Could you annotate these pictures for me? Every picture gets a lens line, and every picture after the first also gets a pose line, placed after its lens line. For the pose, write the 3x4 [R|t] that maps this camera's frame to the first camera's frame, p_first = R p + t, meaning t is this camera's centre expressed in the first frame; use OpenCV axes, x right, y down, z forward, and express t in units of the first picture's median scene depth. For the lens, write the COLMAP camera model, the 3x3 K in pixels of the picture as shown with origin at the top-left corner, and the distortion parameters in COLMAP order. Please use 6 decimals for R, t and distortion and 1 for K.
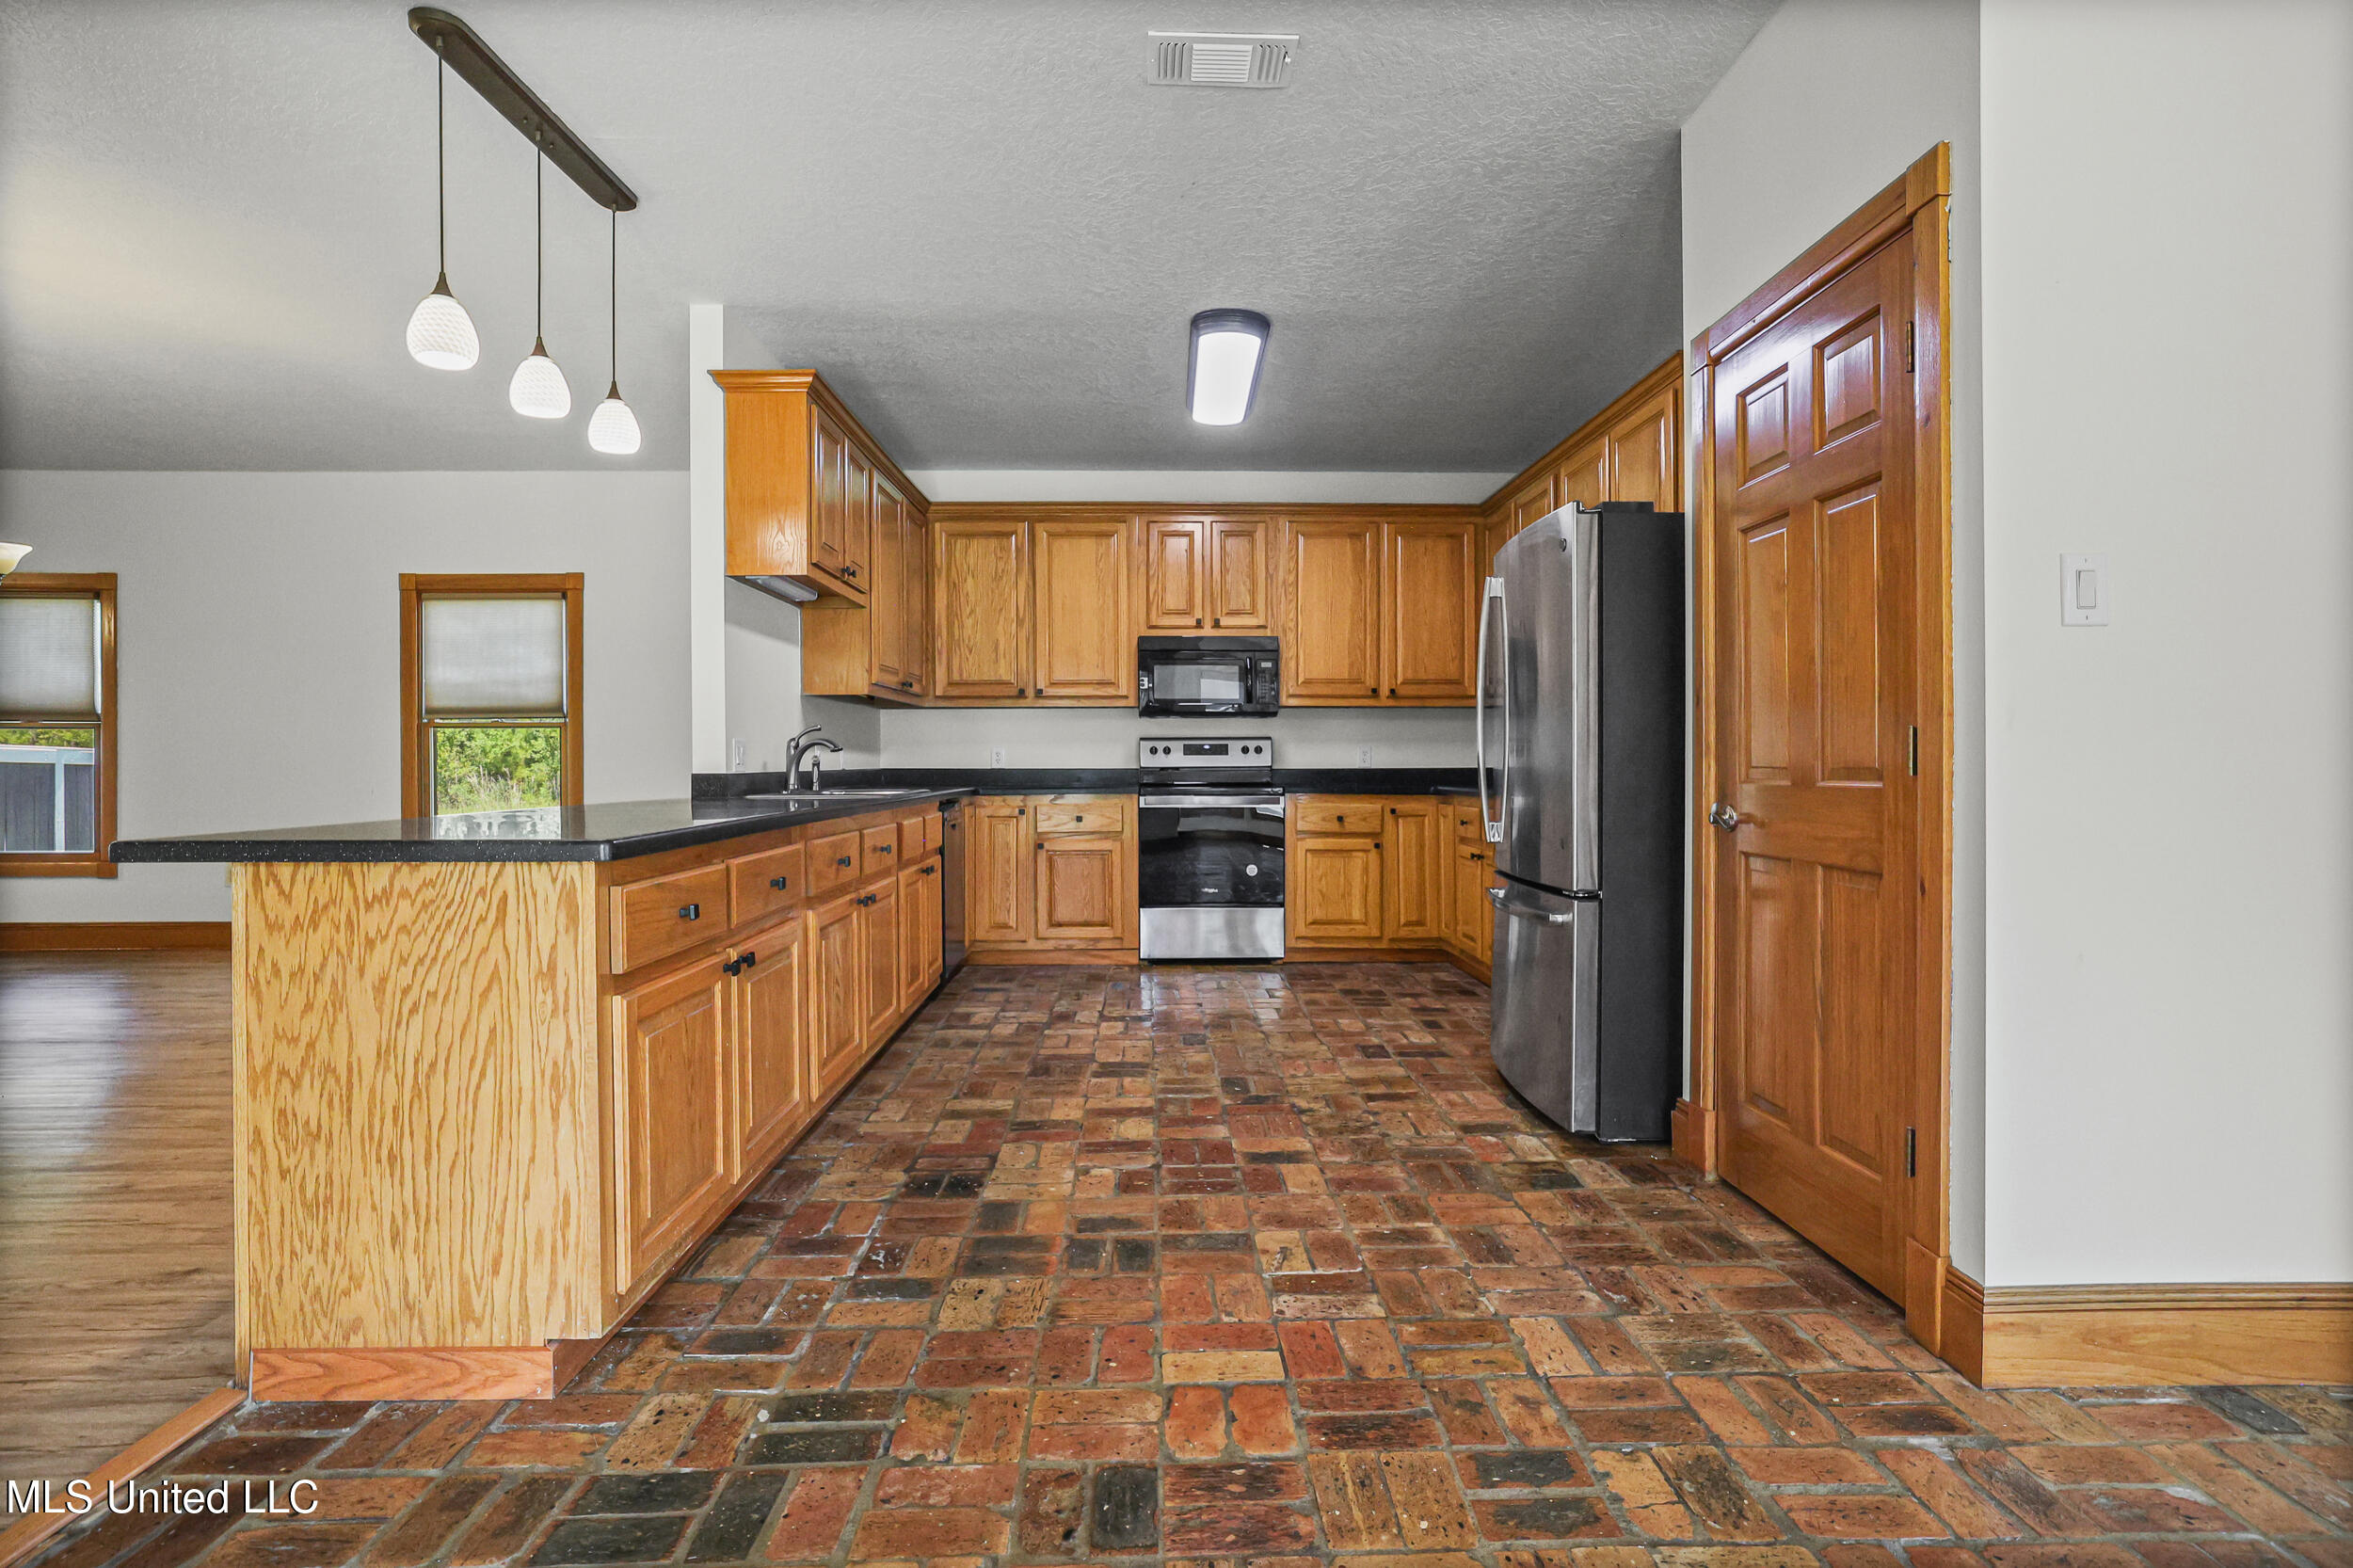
lens RADIAL K [[1151.2, 0, 1185.3], [0, 1151.2, 767.7], [0, 0, 1]] dist [-0.028162, 0.003019]
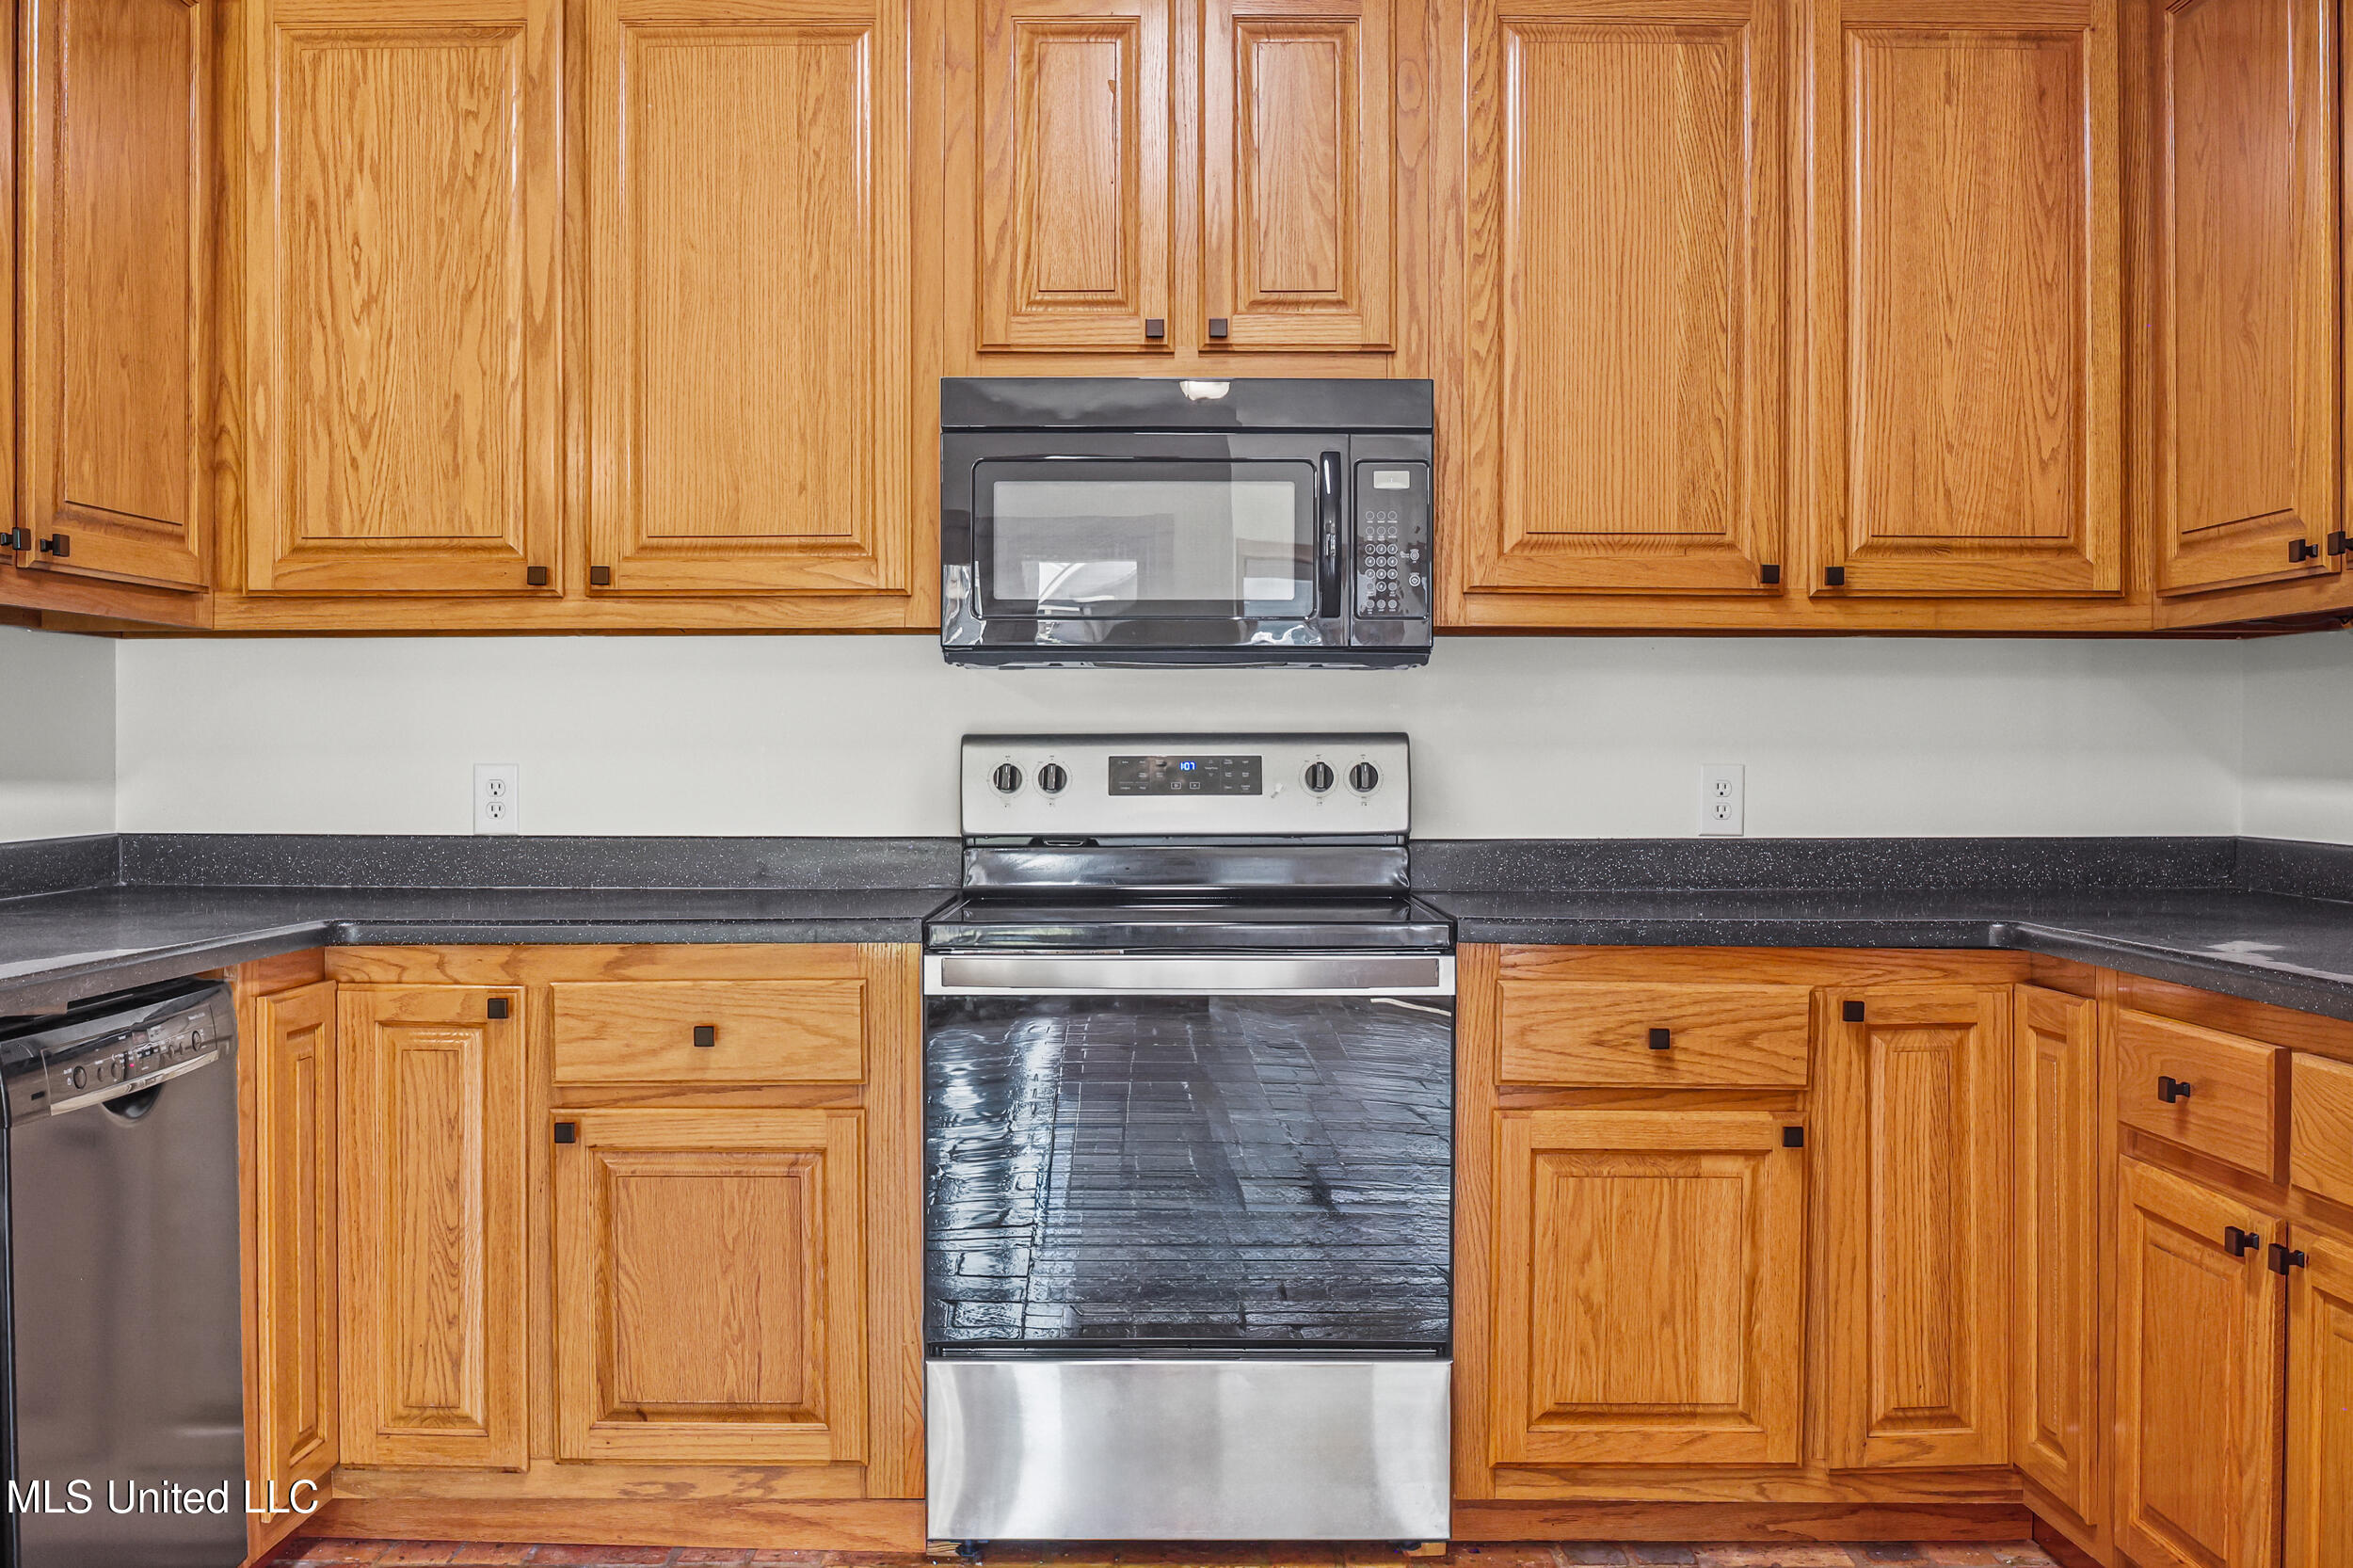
lens RADIAL K [[2173.5, 0, 1179.3], [0, 2173.5, 785.1], [0, 0, 1]] dist [-0.044145, -0.000725]
pose [[0.999626, 0.003708, -0.027091, 0.034295], [-0.003422, 0.999938, 0.010602, -0.020894], [0.027128, -0.010505, 0.999577, 0.483646]]
